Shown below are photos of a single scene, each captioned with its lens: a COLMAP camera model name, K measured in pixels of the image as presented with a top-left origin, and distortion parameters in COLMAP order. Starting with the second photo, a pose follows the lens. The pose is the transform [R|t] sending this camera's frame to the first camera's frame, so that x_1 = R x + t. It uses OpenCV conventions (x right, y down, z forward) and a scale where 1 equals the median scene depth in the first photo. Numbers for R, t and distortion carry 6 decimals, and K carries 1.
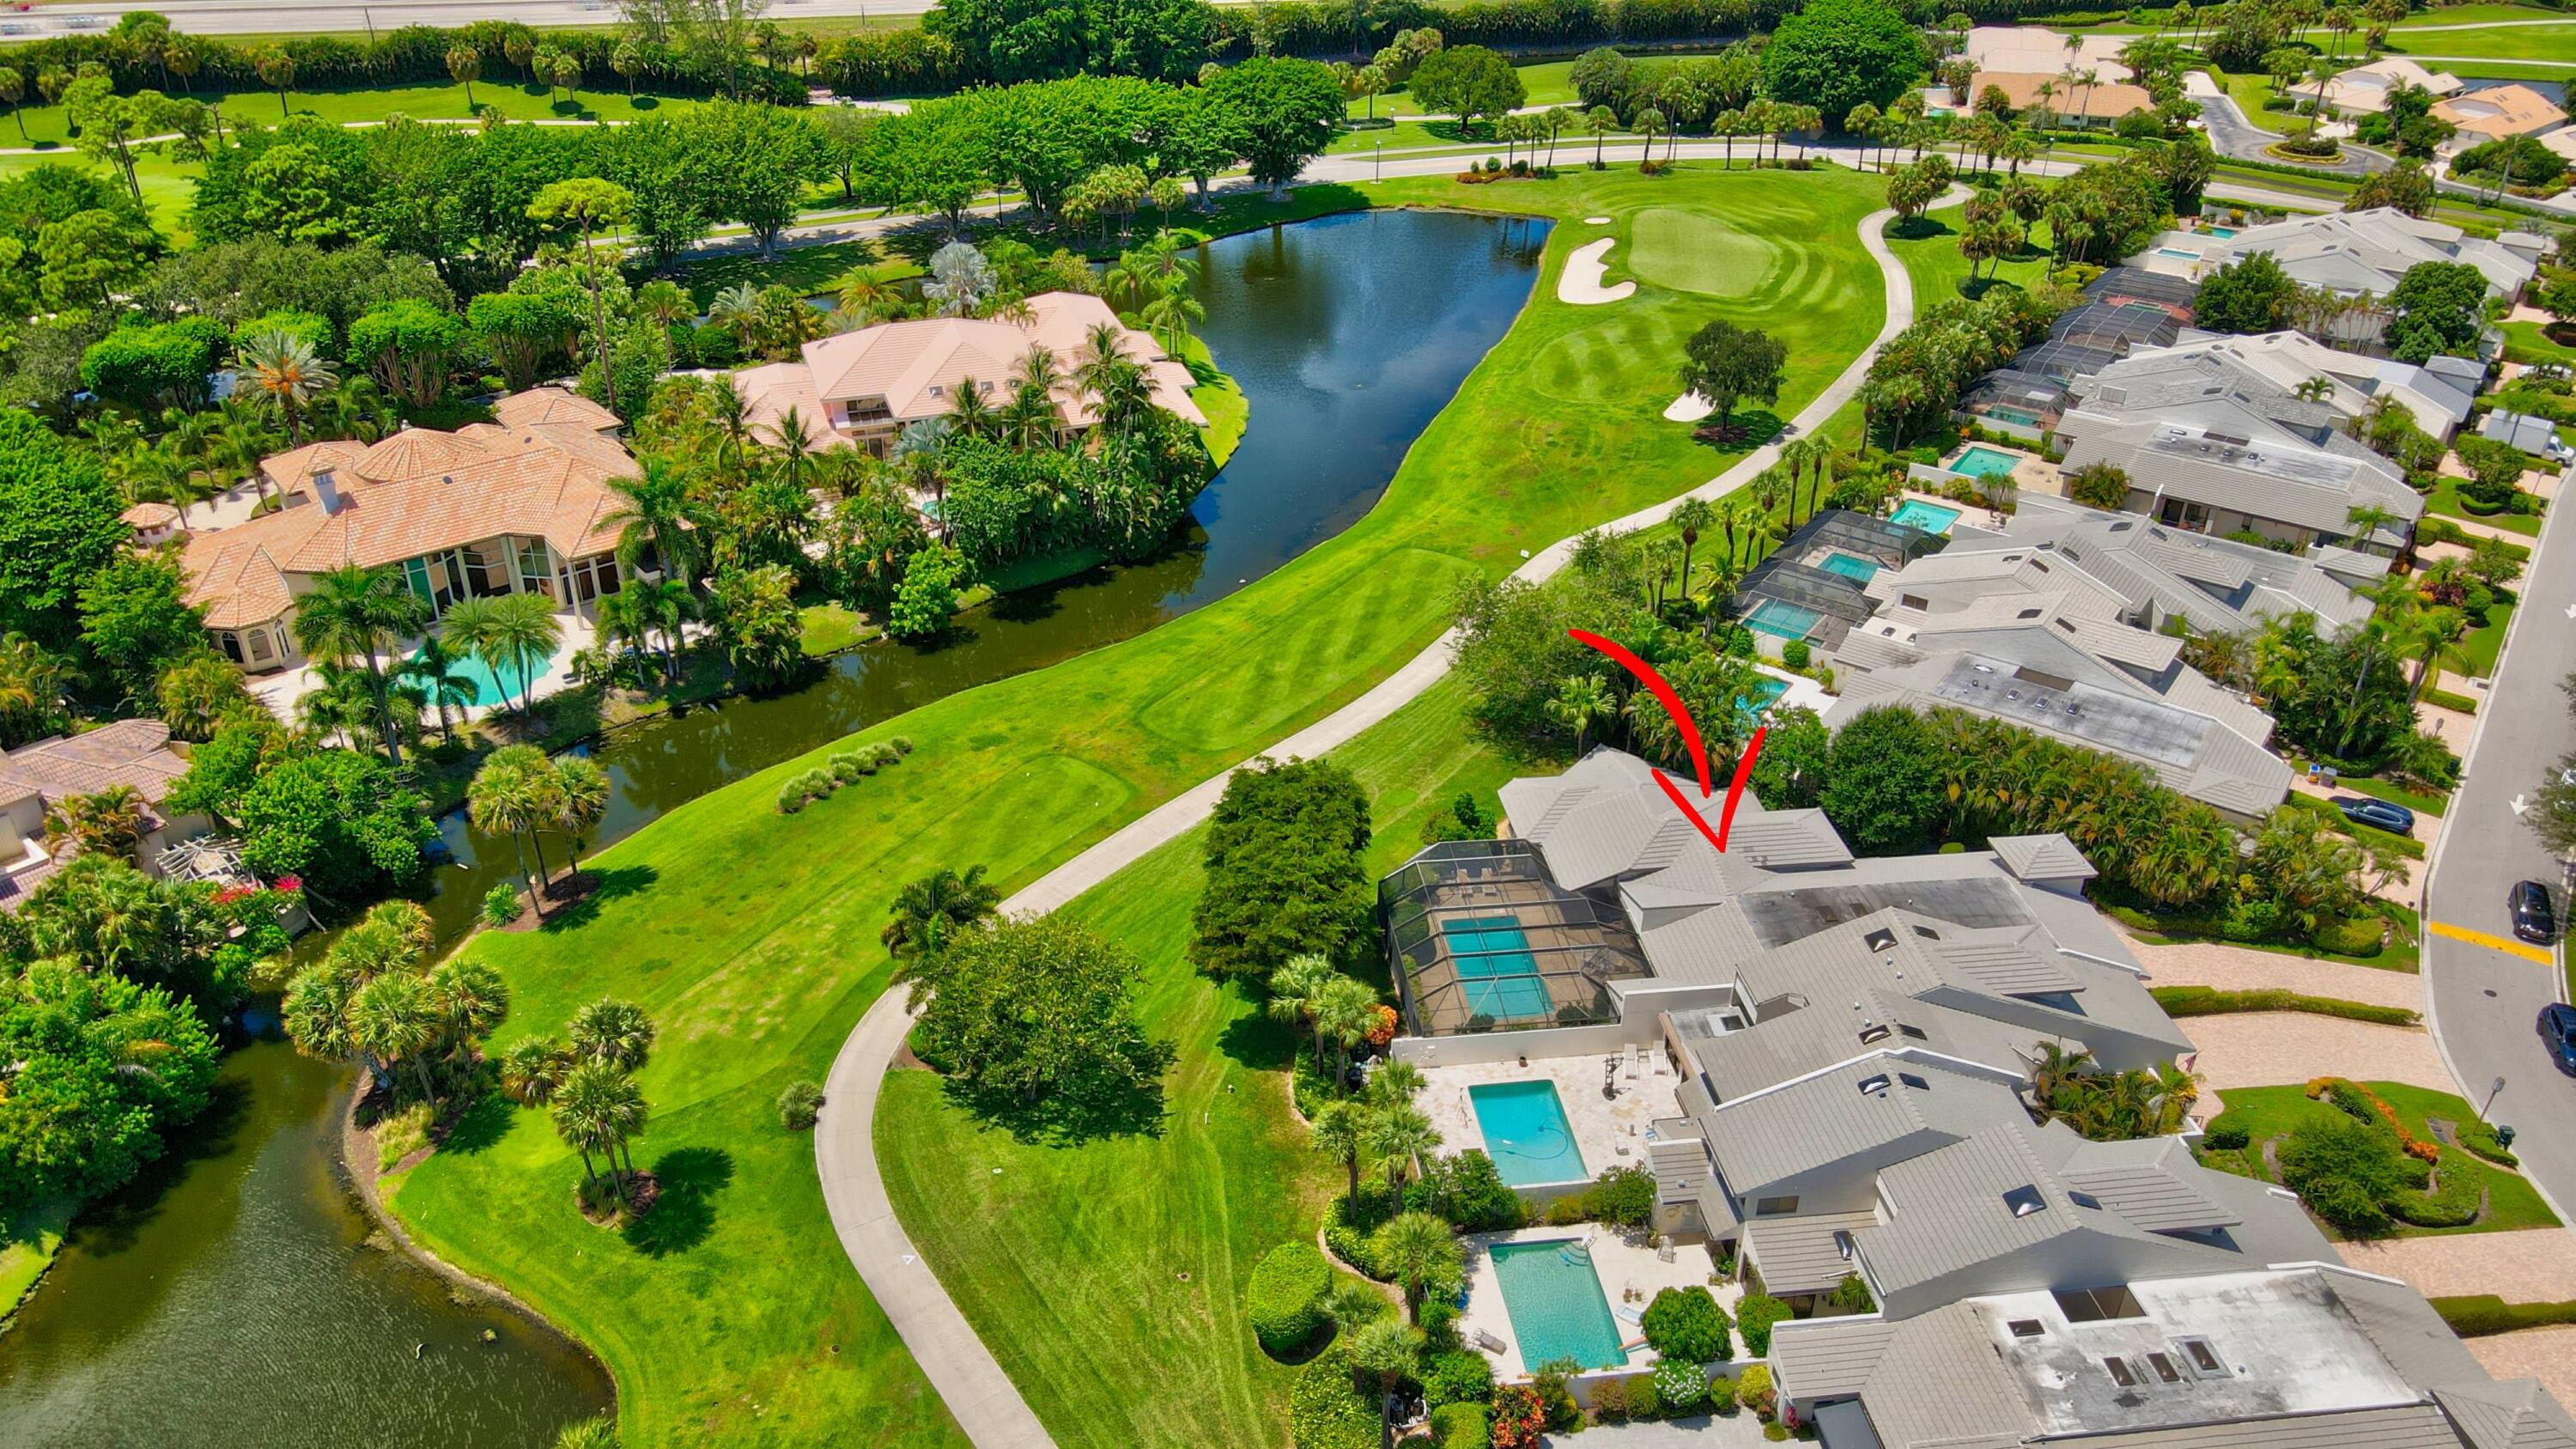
lens RADIAL K [[1920.3, 0, 1283.5], [0, 1920.3, 731.9], [0, 0, 1]] dist [-0.015273, 0.051664]
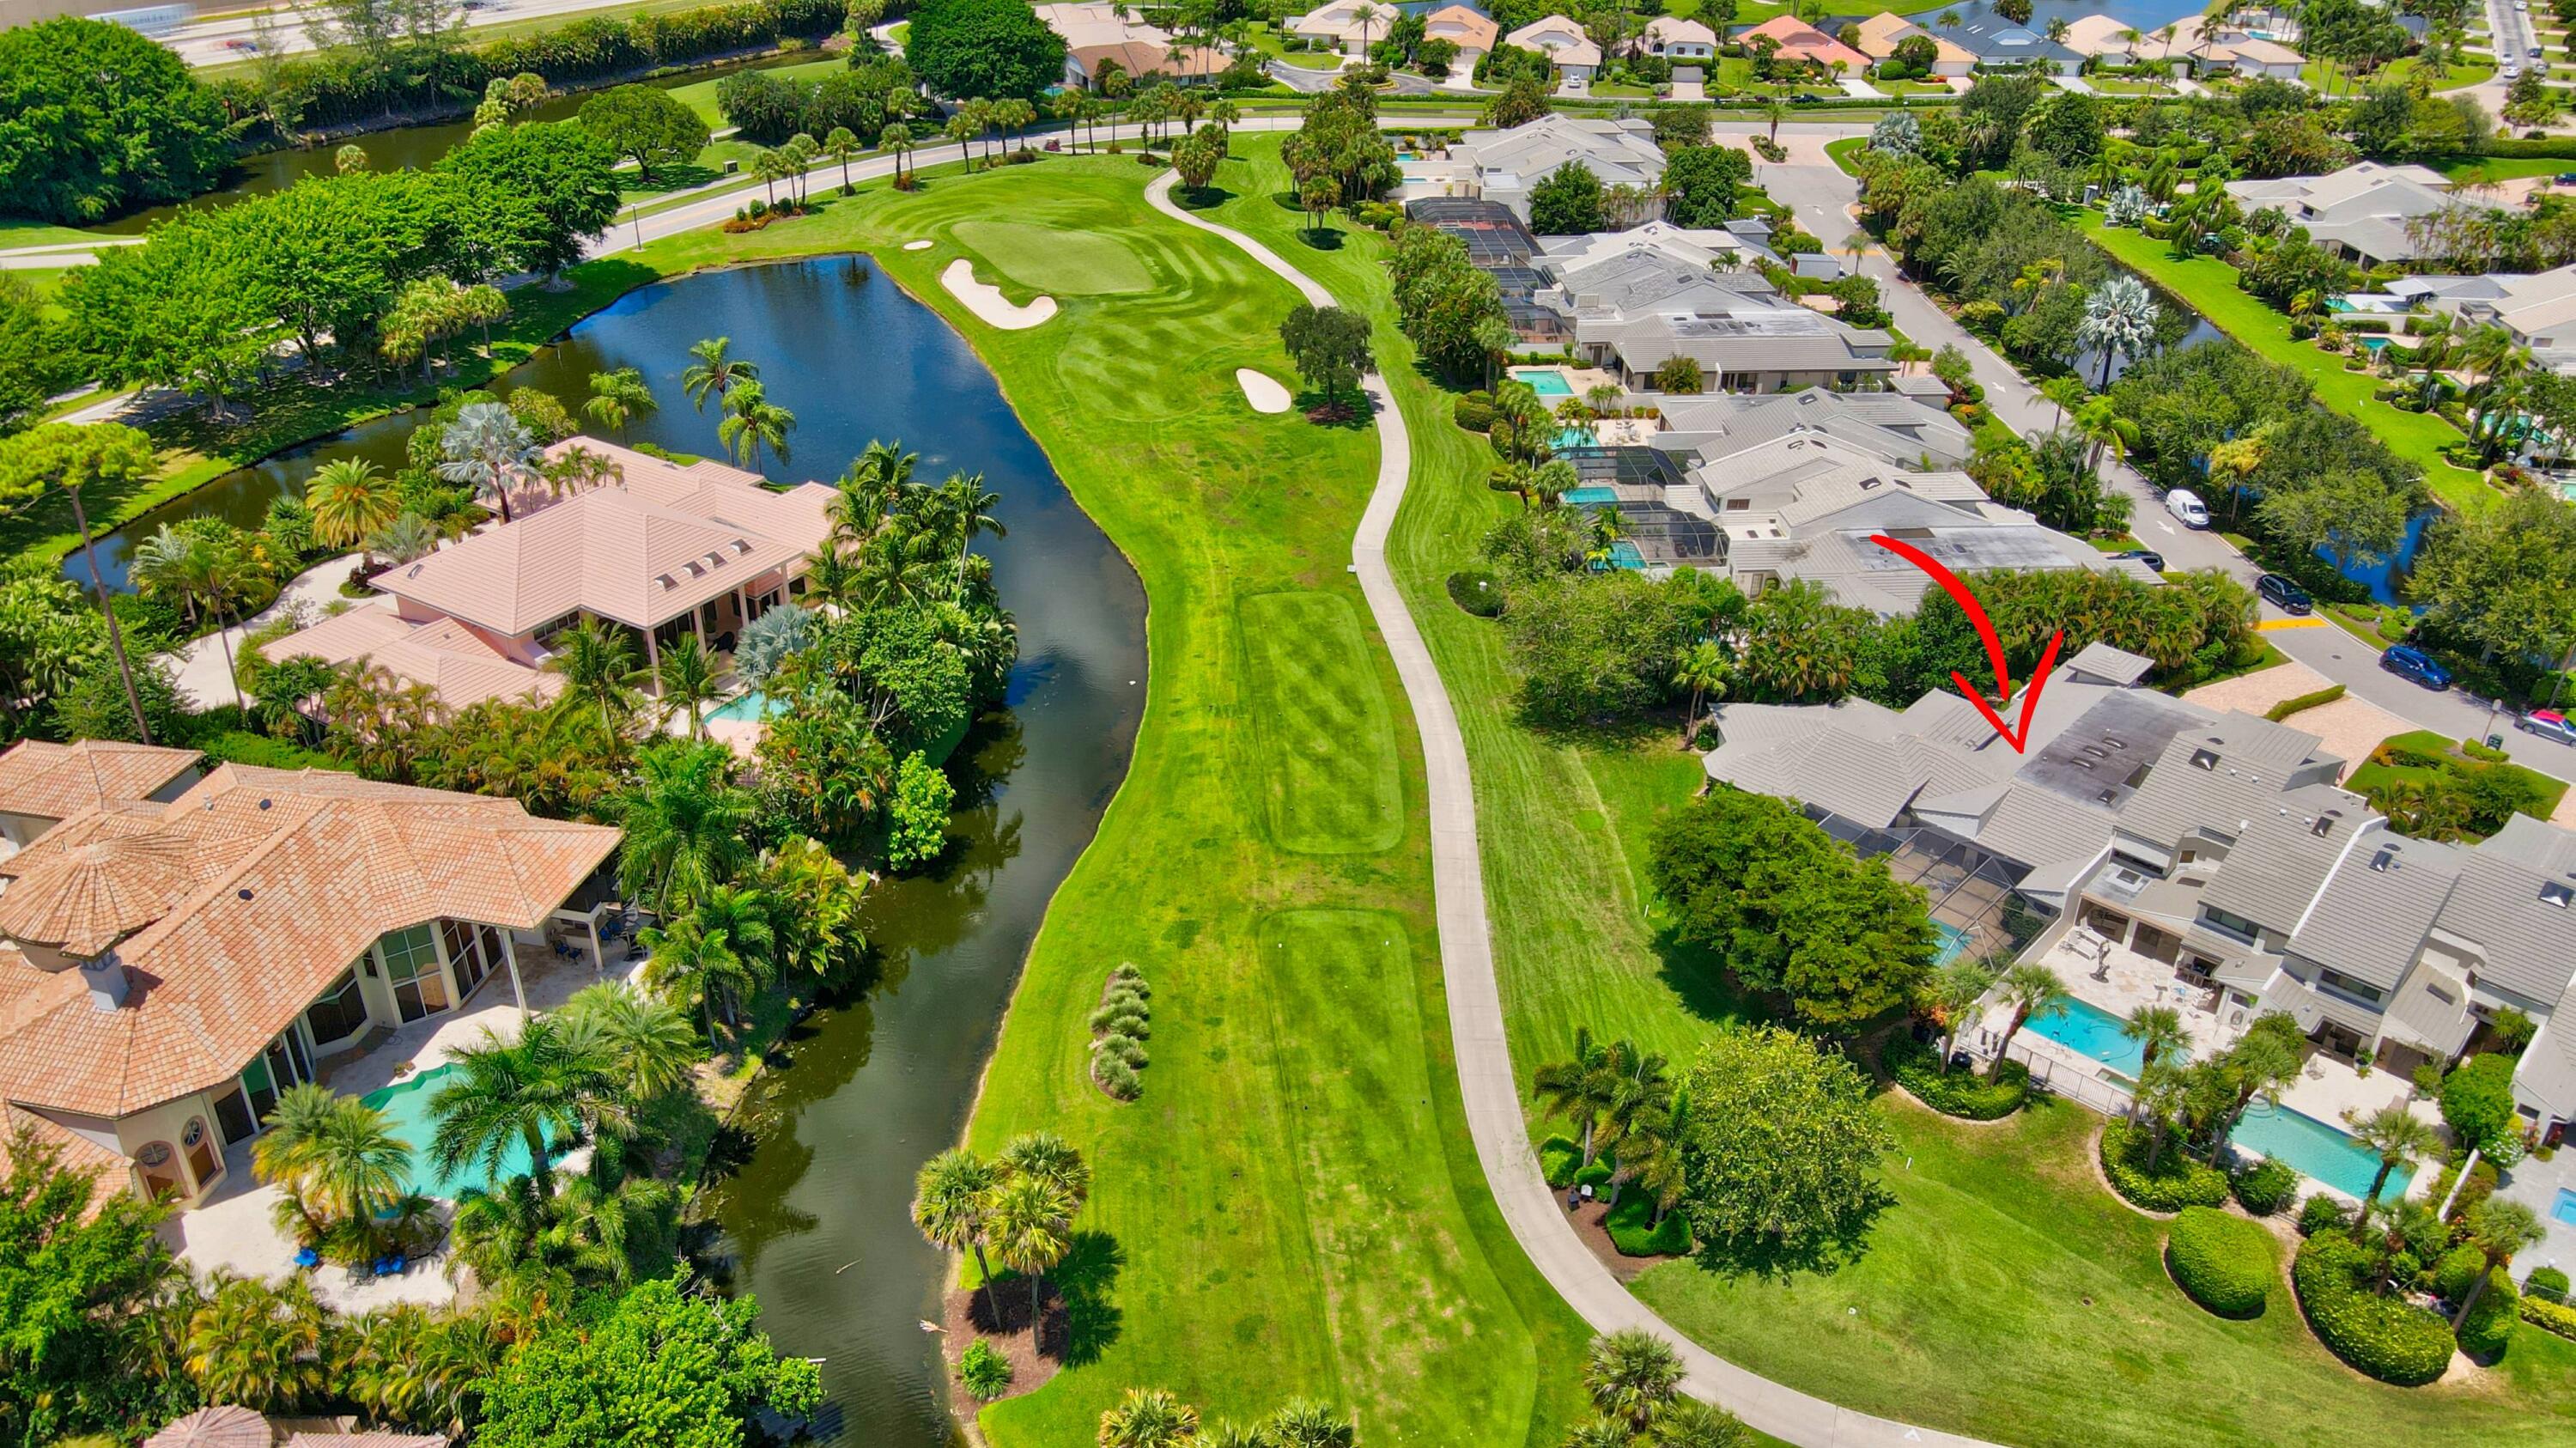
lens RADIAL K [[1920.2, 0, 1274.0], [0, 1920.2, 721.5], [0, 0, 1]] dist [-0.015273, 0.051664]
pose [[0.762257, -0.317402, 0.564110, -0.315355], [0.317837, 0.942754, 0.100970, -0.085858], [-0.563865, 0.102330, 0.819503, 0.152397]]
